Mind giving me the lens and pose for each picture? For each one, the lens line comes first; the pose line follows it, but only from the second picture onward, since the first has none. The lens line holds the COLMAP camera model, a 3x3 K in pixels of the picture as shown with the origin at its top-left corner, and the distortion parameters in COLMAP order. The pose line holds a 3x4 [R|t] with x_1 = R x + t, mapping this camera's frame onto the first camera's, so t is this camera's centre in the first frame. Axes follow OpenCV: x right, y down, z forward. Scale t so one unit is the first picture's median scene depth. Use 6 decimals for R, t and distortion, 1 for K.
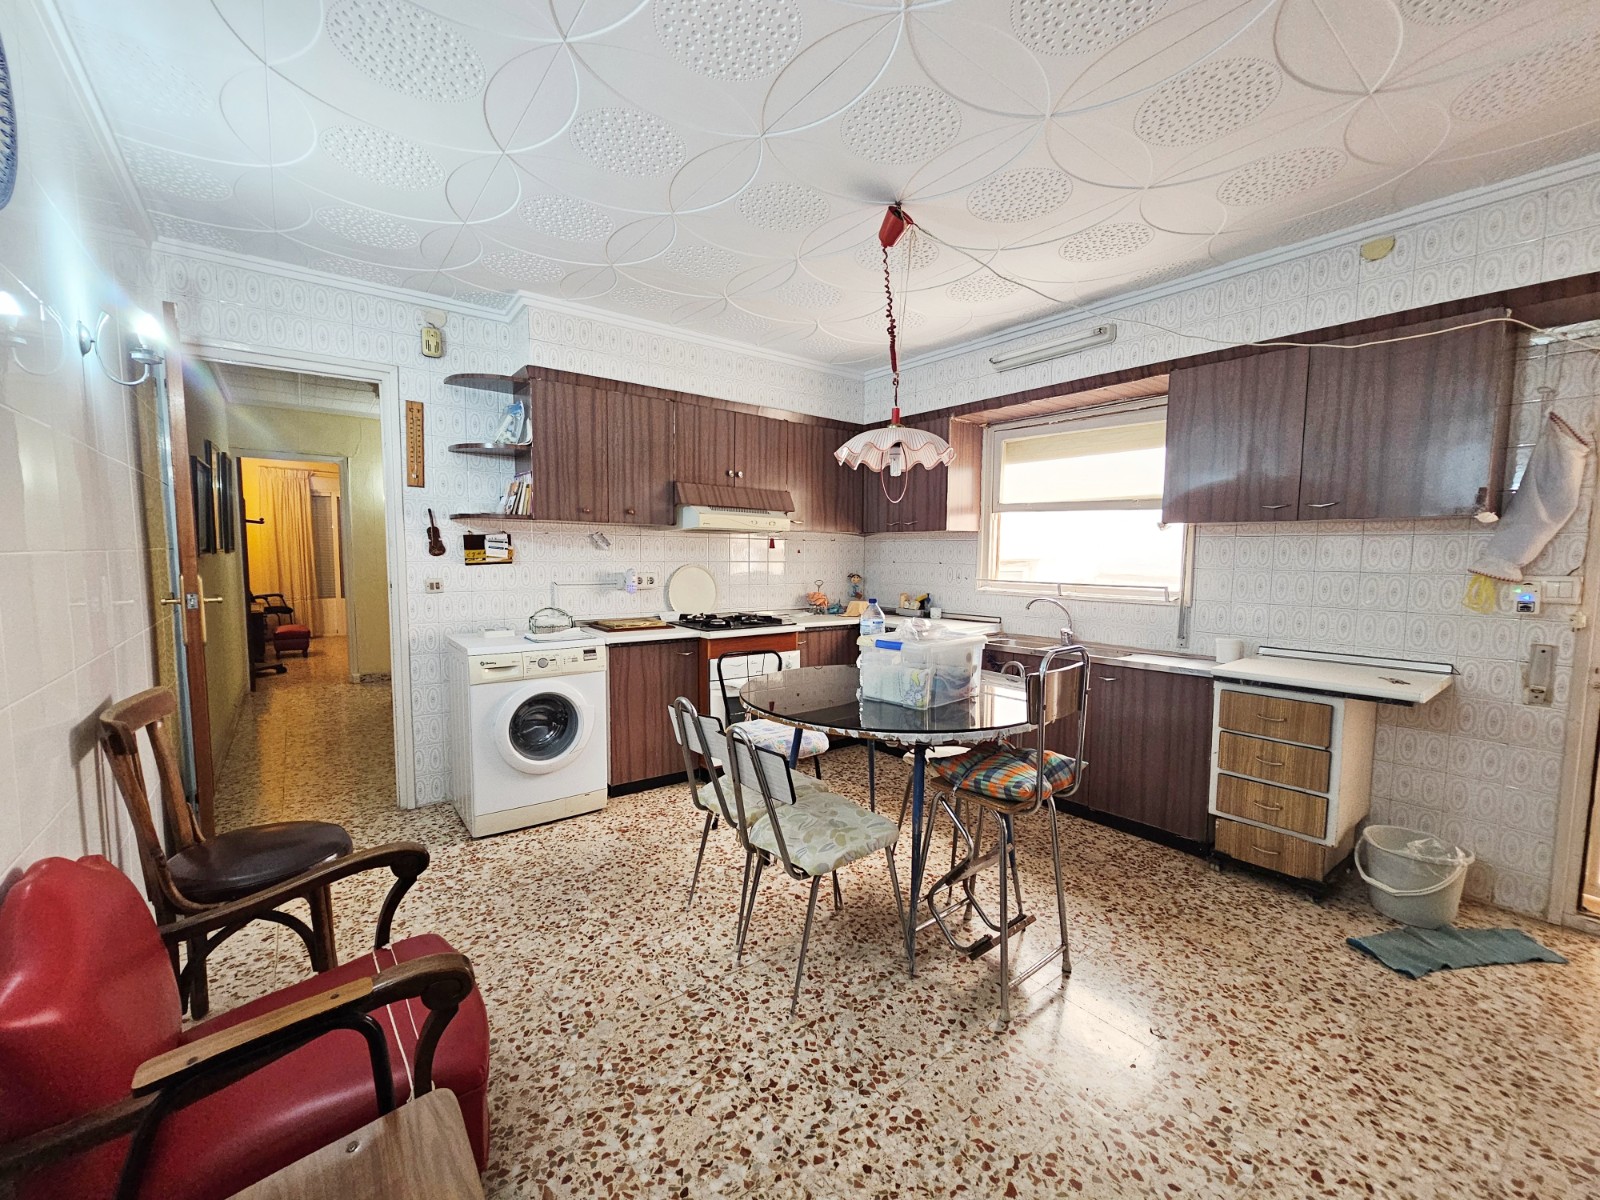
lens RADIAL K [[655.8, 0, 800.0], [0, 655.8, 600.0], [0, 0, 1]] dist [0.000697, 0.000061]
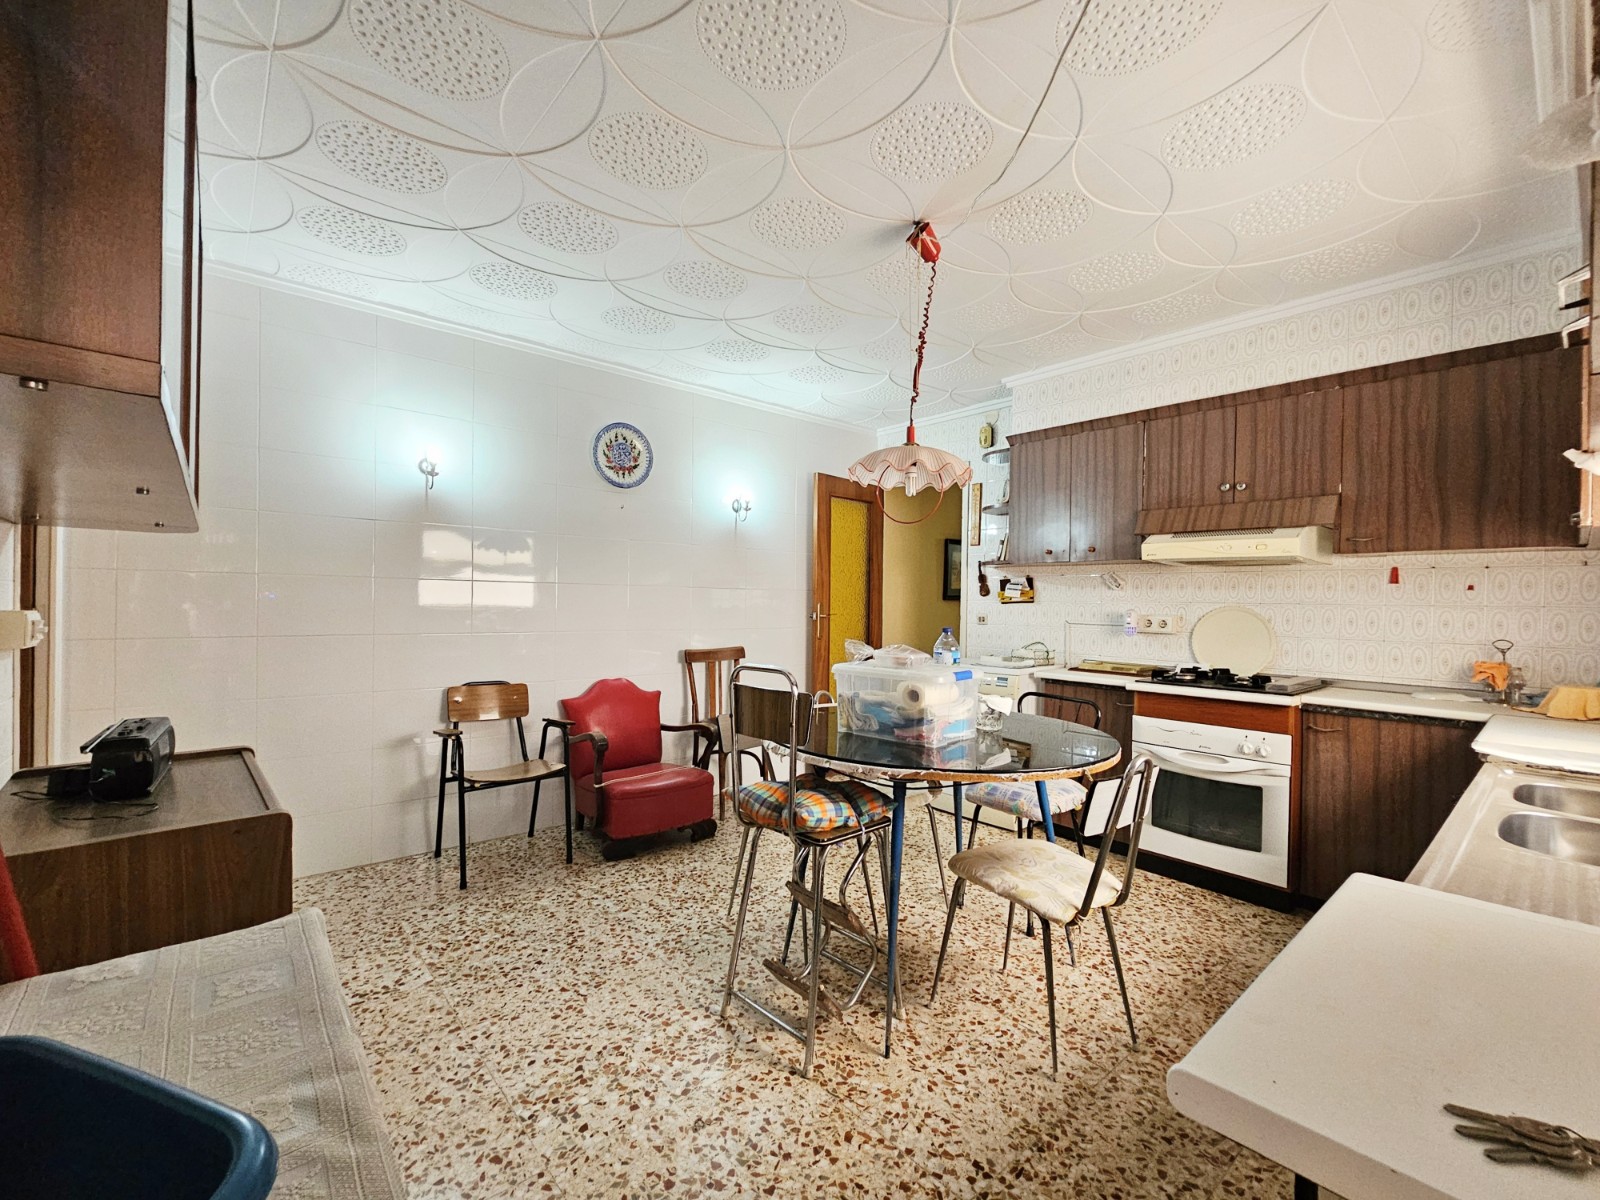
lens RADIAL K [[683.3, 0, 800.0], [0, 683.3, 600.0], [0, 0, 1]] dist [0.001176, 0.000063]
pose [[0.062698, -0.009448, -0.997988, 1.757255], [-0.082749, 0.996463, -0.014632, -0.021146], [0.994596, 0.083500, 0.061695, 1.235513]]
